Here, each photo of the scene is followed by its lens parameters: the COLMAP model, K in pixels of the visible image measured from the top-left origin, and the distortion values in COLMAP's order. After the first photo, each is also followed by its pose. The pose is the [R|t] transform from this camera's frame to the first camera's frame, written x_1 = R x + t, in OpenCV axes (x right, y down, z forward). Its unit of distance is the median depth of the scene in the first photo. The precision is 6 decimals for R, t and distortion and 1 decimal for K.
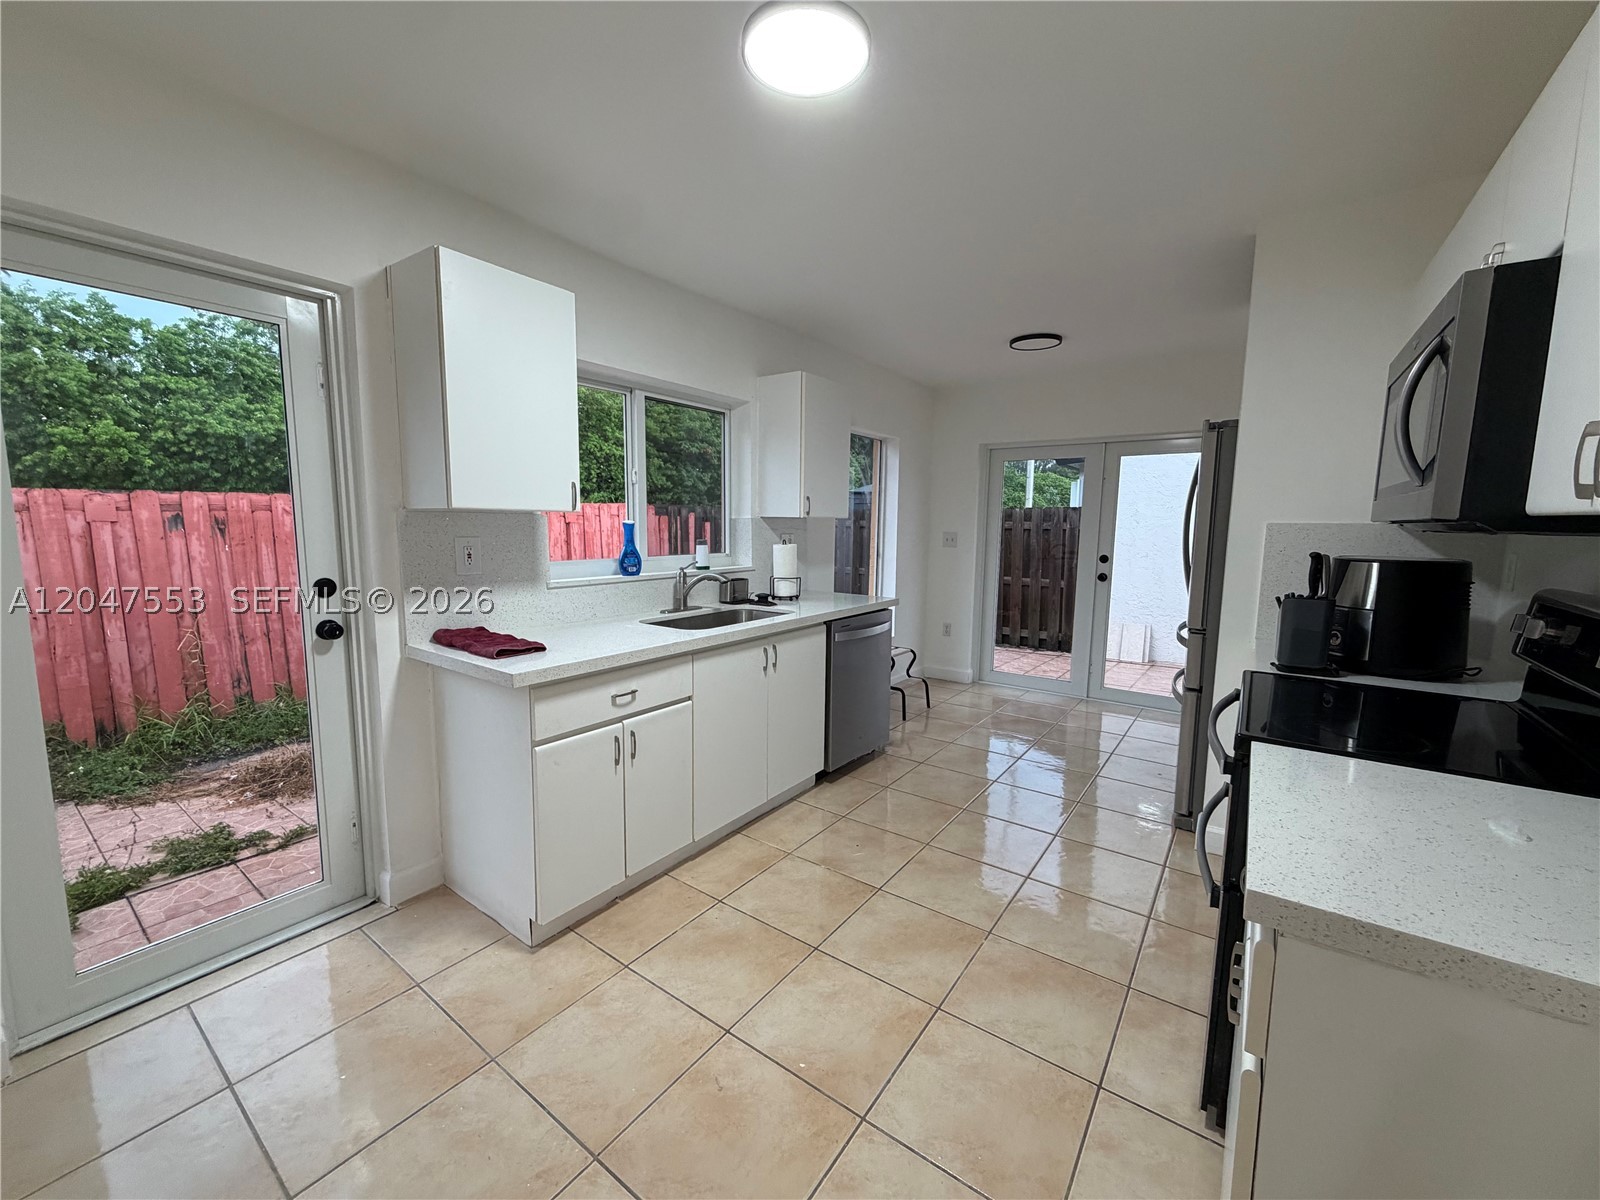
lens RADIAL K [[638.2, 0, 803.2], [0, 638.2, 598.8], [0, 0, 1]] dist [-0.001789, 0.000161]
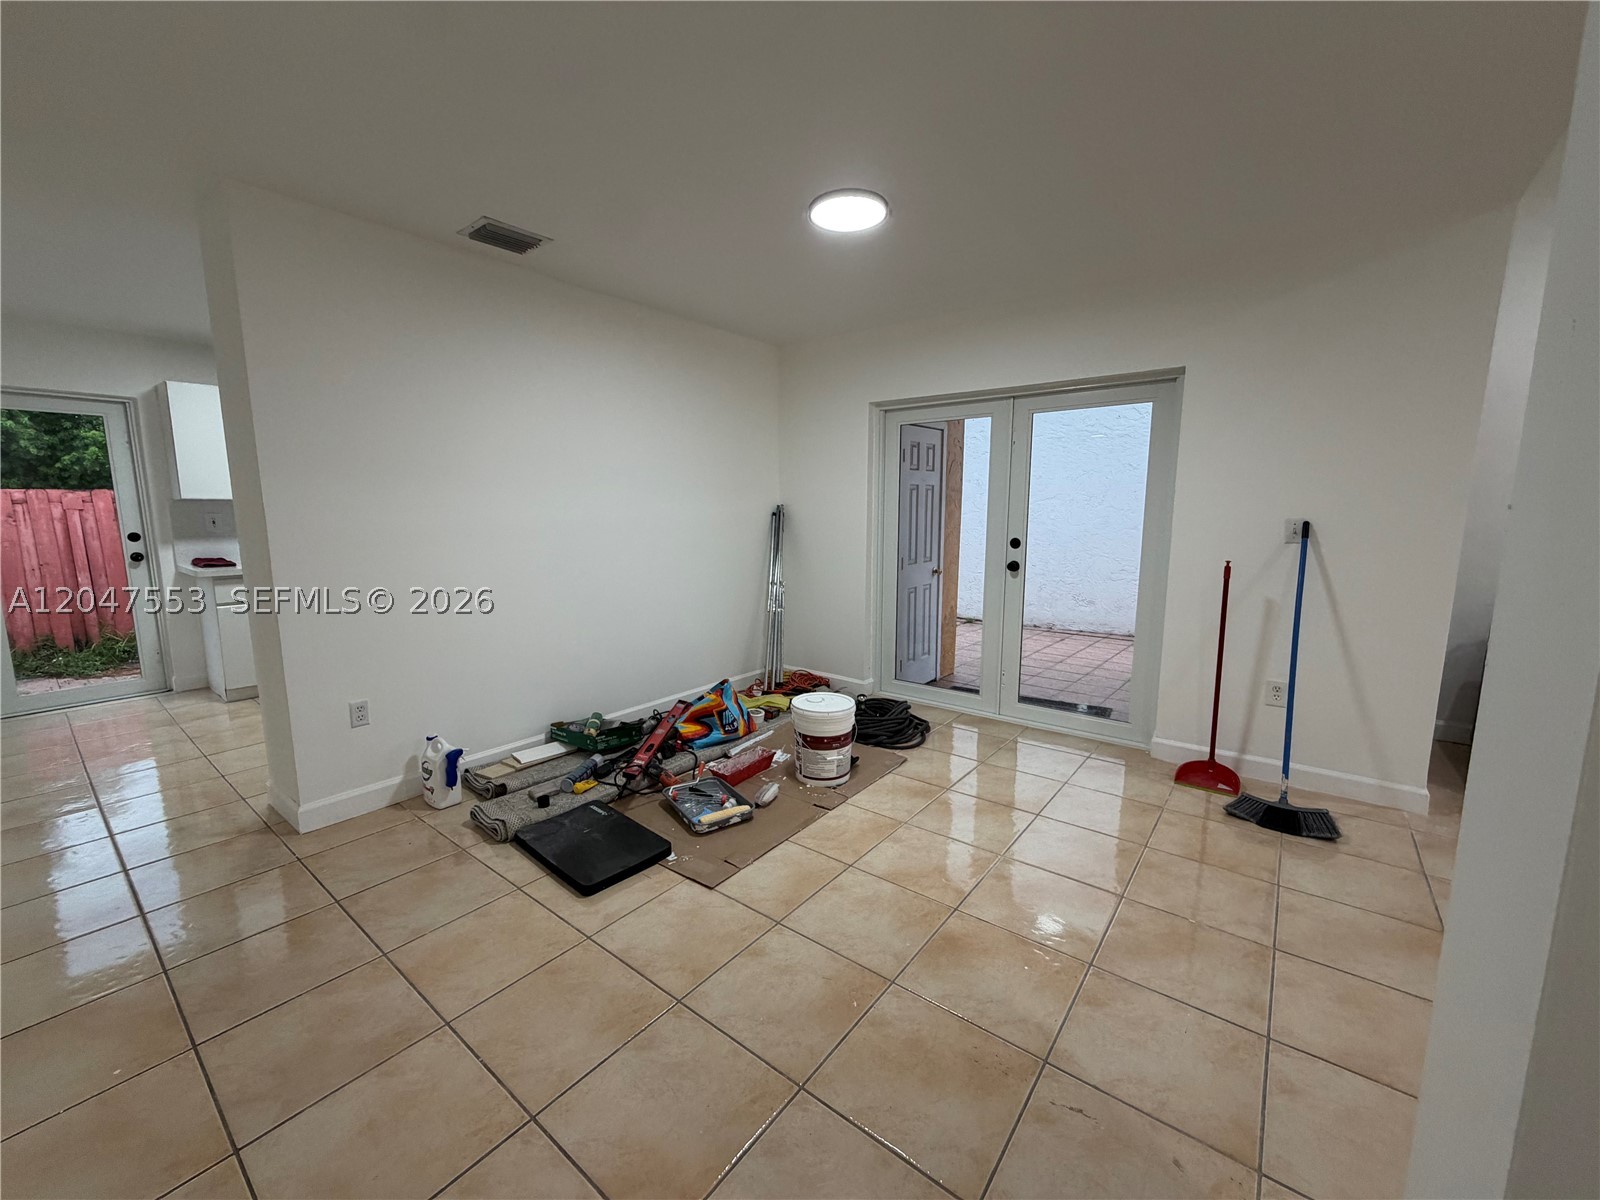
lens RADIAL K [[638.2, 0, 803.2], [0, 638.2, 598.8], [0, 0, 1]] dist [-0.001789, 0.000161]
pose [[0.999193, -0.005427, -0.039797, 0.757449], [0.006375, 0.999698, 0.023730, 0.073250], [0.039656, -0.023965, 0.998926, -0.504447]]
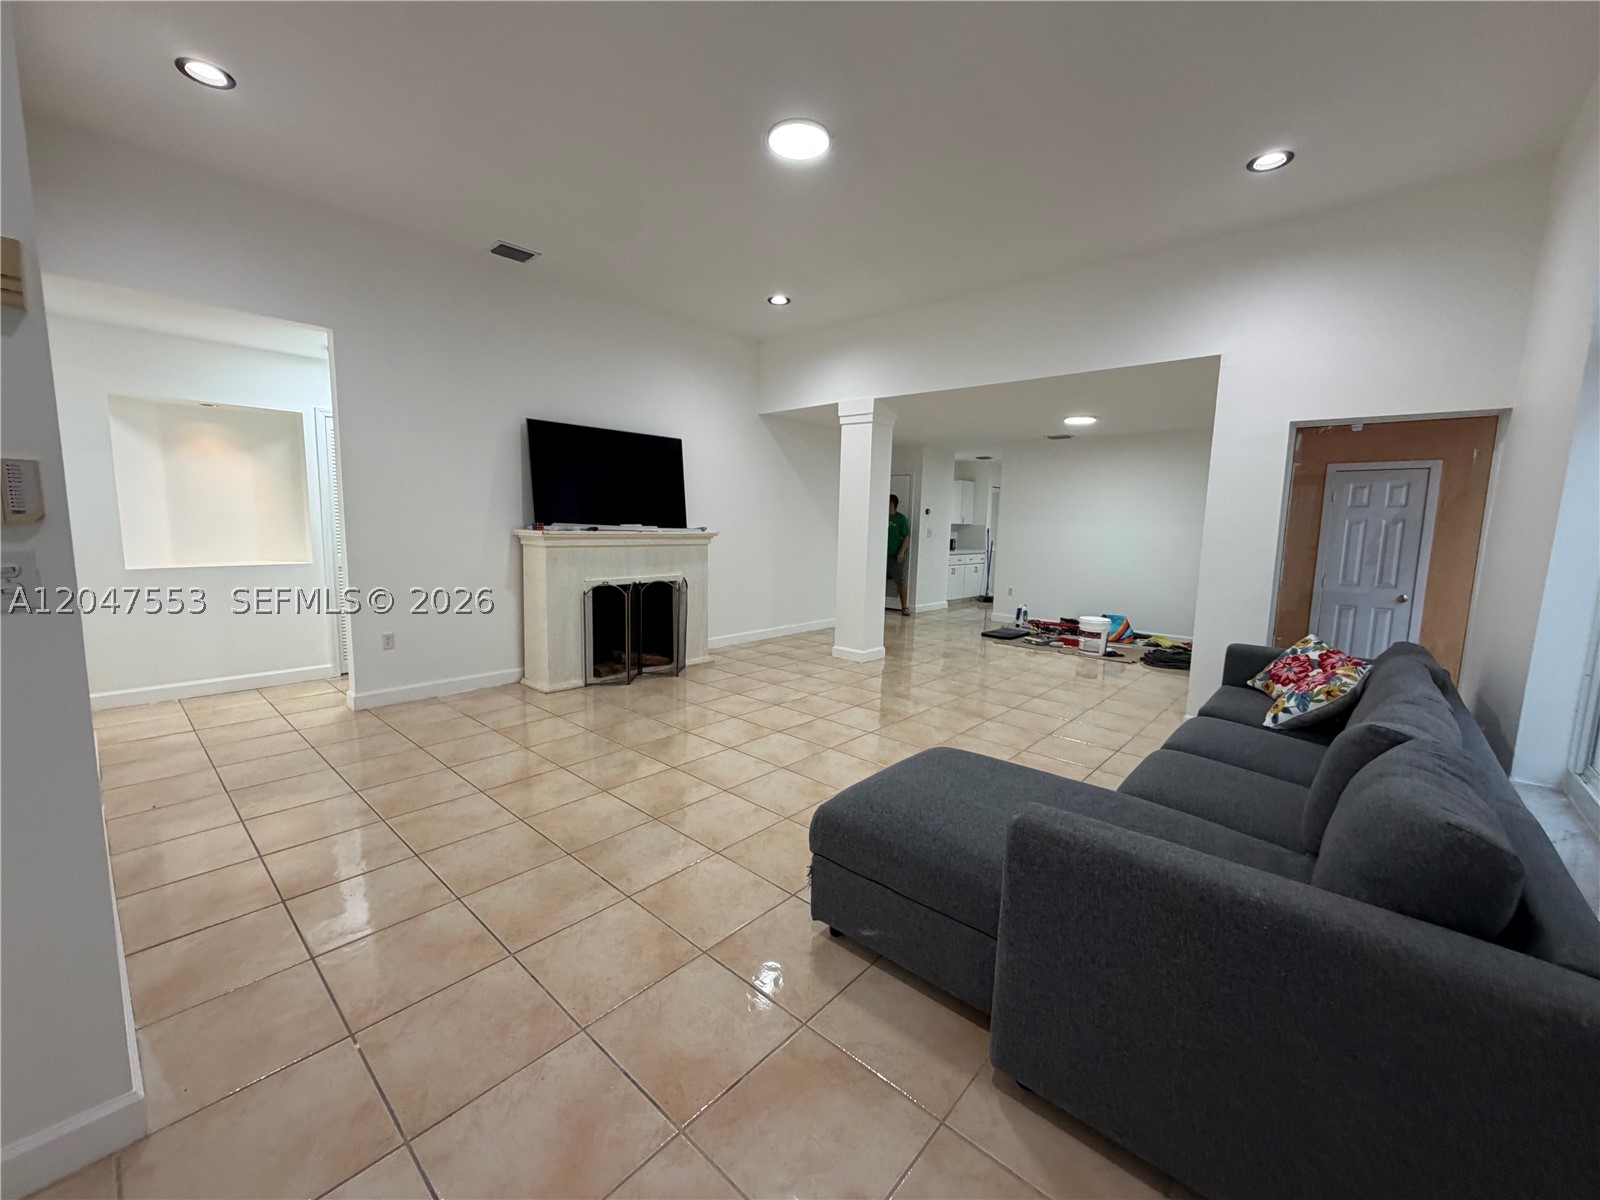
lens RADIAL K [[638.2, 0, 803.2], [0, 638.2, 598.8], [0, 0, 1]] dist [-0.001789, 0.000161]
pose [[-0.099204, 0.109570, -0.989016, 2.405963], [-0.146763, 0.981438, 0.123451, 0.069313], [0.984184, 0.157398, -0.081282, -0.377871]]
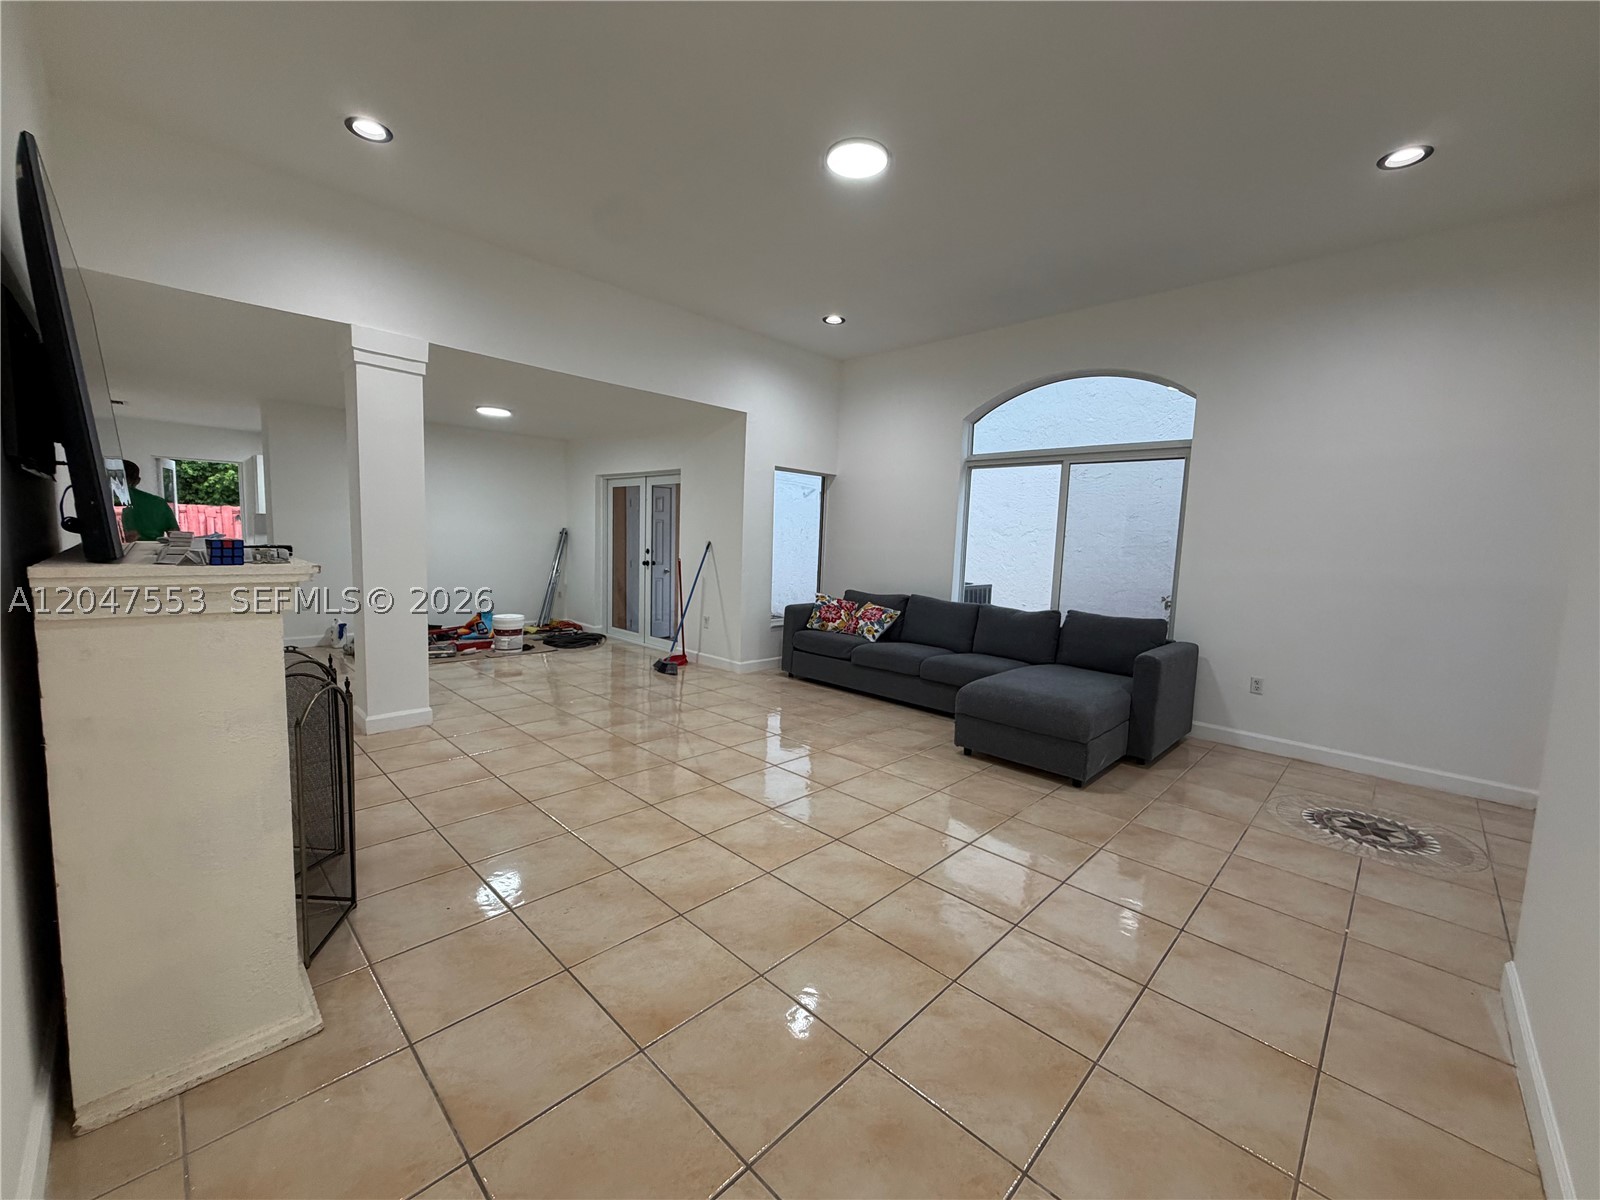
lens RADIAL K [[636.6, 0, 795.8], [0, 636.6, 598.8], [0, 0, 1]] dist [-0.002698, -0.000225]
pose [[0.988505, 0.040318, -0.145710, 1.687243], [-0.044230, 0.998740, -0.023707, 0.171539], [0.144571, 0.029879, 0.989043, -1.240097]]
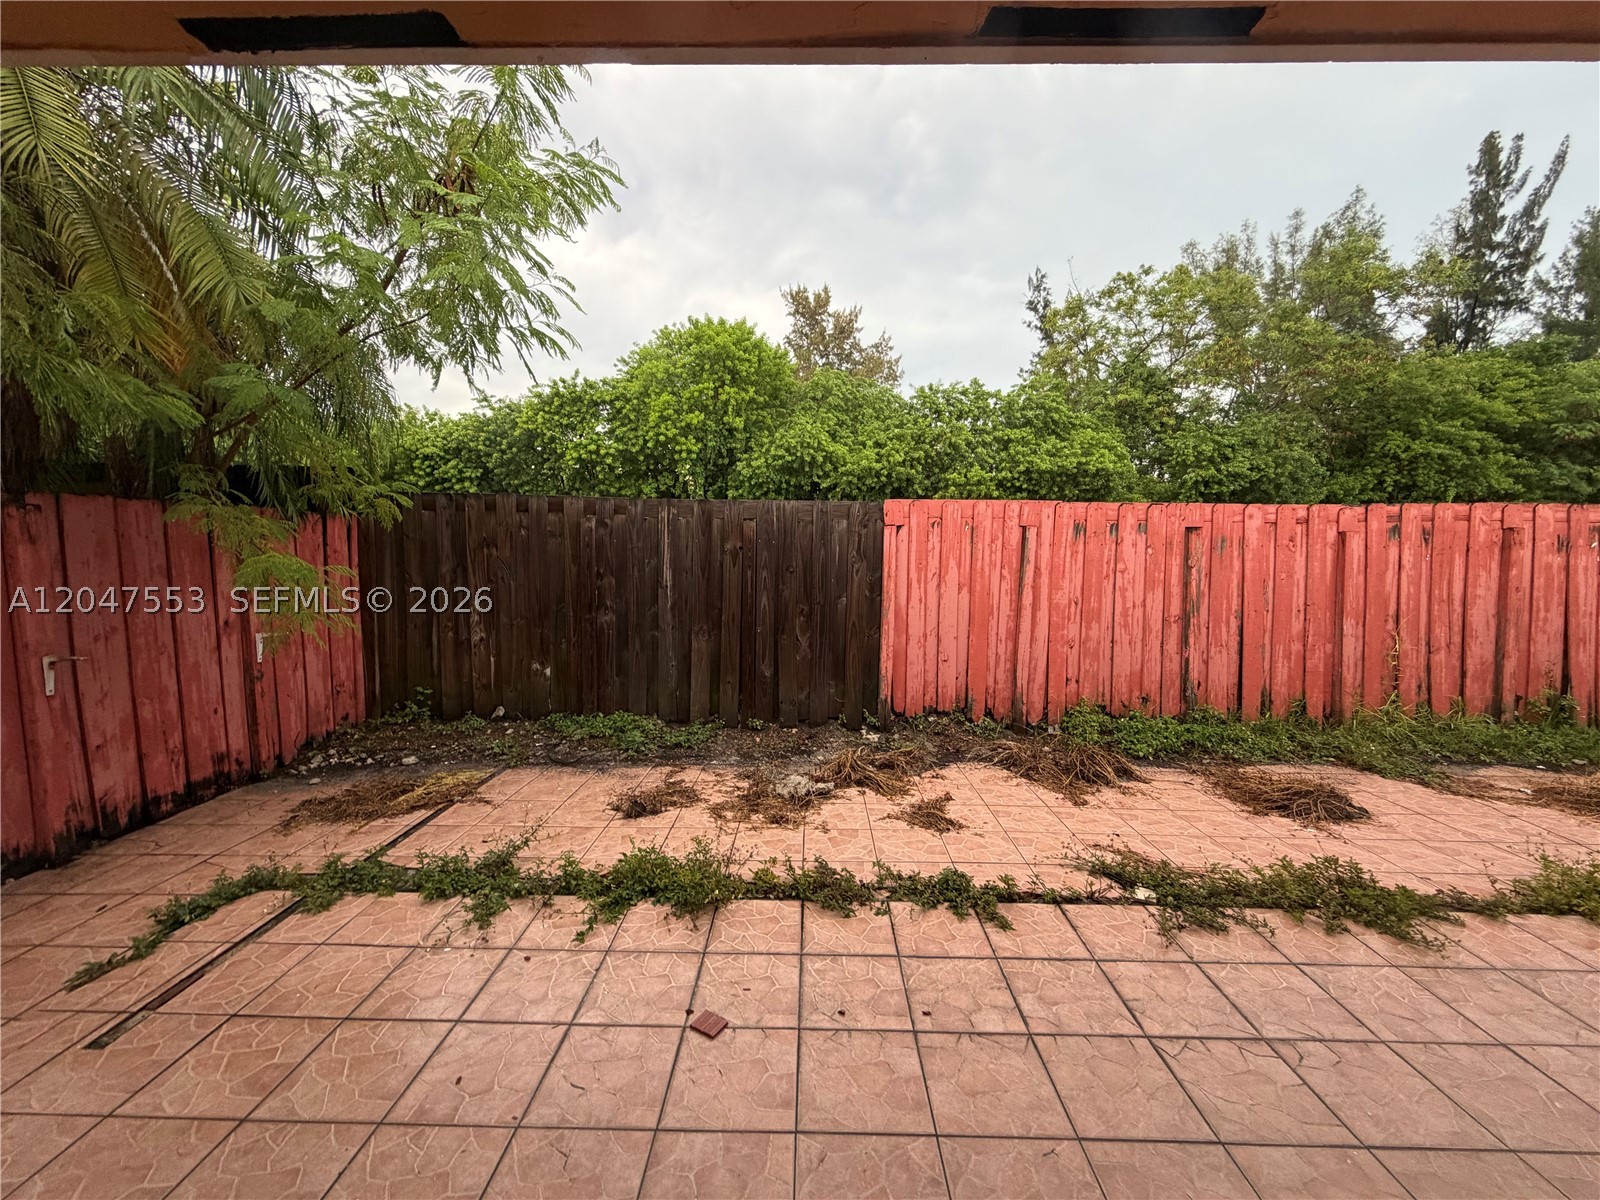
lens RADIAL K [[636.6, 0, 795.8], [0, 636.6, 598.8], [0, 0, 1]] dist [-0.002698, -0.000225]
pose [[0.565288, 0.074994, -0.821478, -0.697483], [-0.100163, 0.994730, 0.021885, 0.072264], [0.818790, 0.069910, 0.569821, -0.448982]]
